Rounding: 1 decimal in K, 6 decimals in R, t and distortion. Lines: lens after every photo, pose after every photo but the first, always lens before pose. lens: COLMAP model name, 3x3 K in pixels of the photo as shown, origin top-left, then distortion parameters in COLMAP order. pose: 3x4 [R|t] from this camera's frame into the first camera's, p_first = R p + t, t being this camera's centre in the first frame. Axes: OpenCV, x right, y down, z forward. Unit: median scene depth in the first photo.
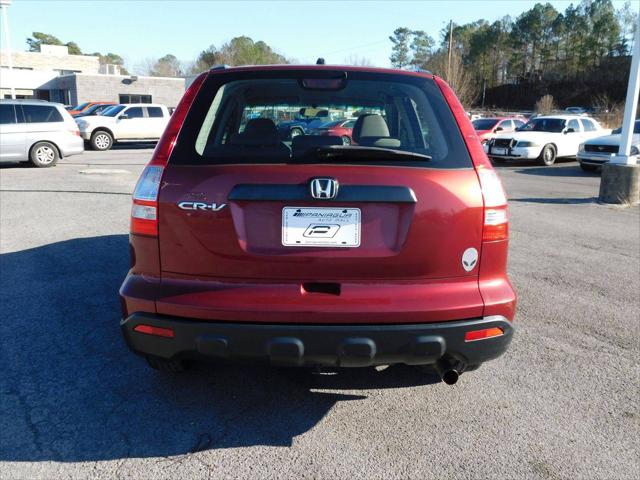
lens RADIAL K [[560.3, 0, 320.0], [0, 560.3, 240.0], [0, 0, 1]] dist [-0.010080, 0.003520]
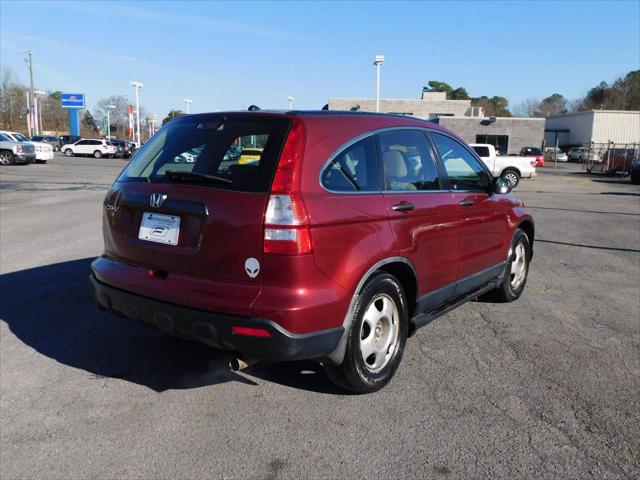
lens RADIAL K [[560.3, 0, 320.0], [0, 560.3, 240.0], [0, 0, 1]] dist [-0.010080, 0.003520]
pose [[0.798220, 0.094913, -0.594841, 1.122879], [-0.135763, 0.990447, -0.024145, -0.014844], [0.586867, 0.100030, 0.803480, 0.122962]]
